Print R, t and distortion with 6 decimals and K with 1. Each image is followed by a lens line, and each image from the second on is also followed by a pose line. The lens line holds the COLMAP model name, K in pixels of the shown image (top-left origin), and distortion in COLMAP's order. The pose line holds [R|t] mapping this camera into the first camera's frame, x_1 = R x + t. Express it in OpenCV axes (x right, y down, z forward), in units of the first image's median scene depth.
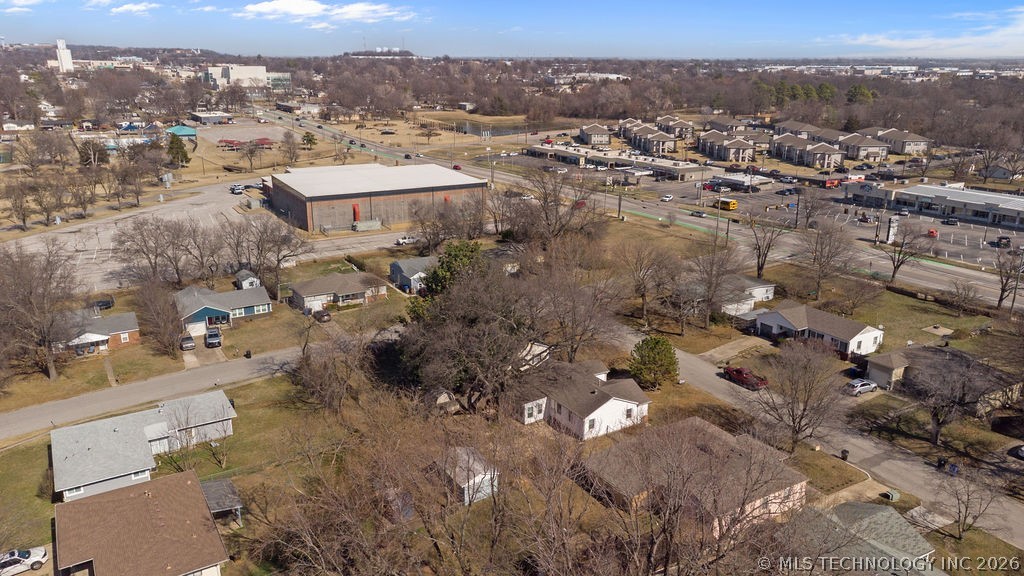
lens RADIAL K [[750.9, 0, 512.0], [0, 750.9, 288.0], [0, 0, 1]] dist [0.026223, 0.059449]
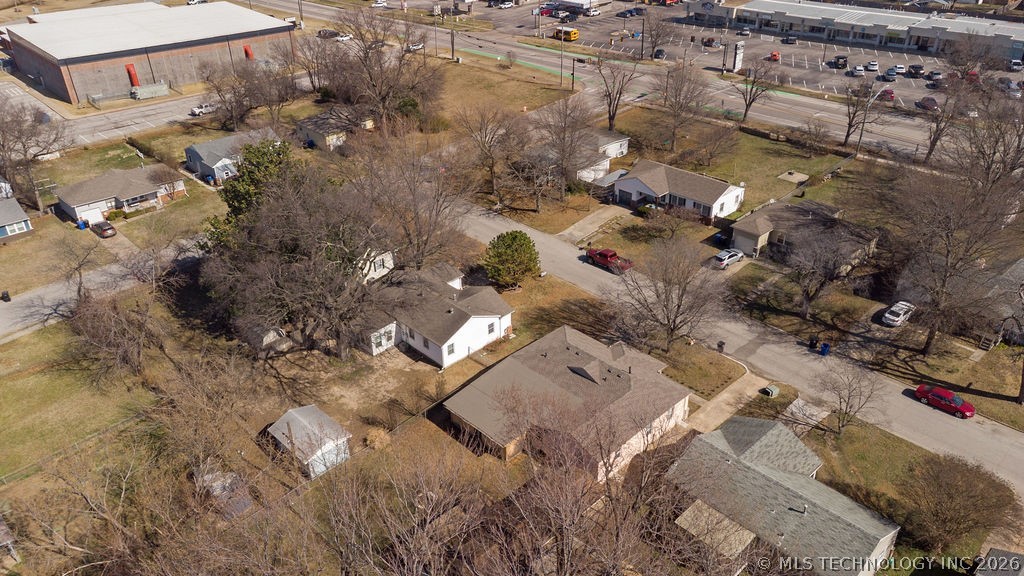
lens RADIAL K [[764.0, 0, 512.0], [0, 764.0, 288.0], [0, 0, 1]] dist [0.048444, 0.004888]
pose [[0.974467, -0.129944, 0.183108, 0.015585], [0.085903, 0.969234, 0.230664, -0.059859], [-0.207448, -0.209045, 0.955649, 0.107683]]
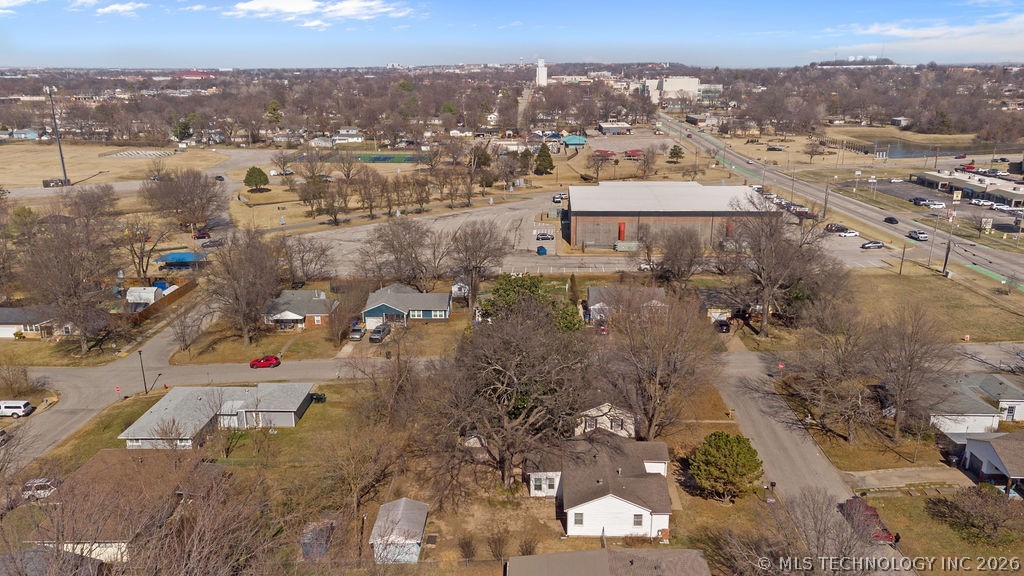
lens RADIAL K [[747.0, 0, 516.6], [0, 747.0, 330.3], [0, 0, 1]] dist [0.072381, 0.002183]
pose [[0.852363, 0.171388, -0.494069, 0.286645], [-0.153420, 0.985152, 0.077062, -0.049320], [0.499940, 0.010115, 0.866001, 0.184507]]
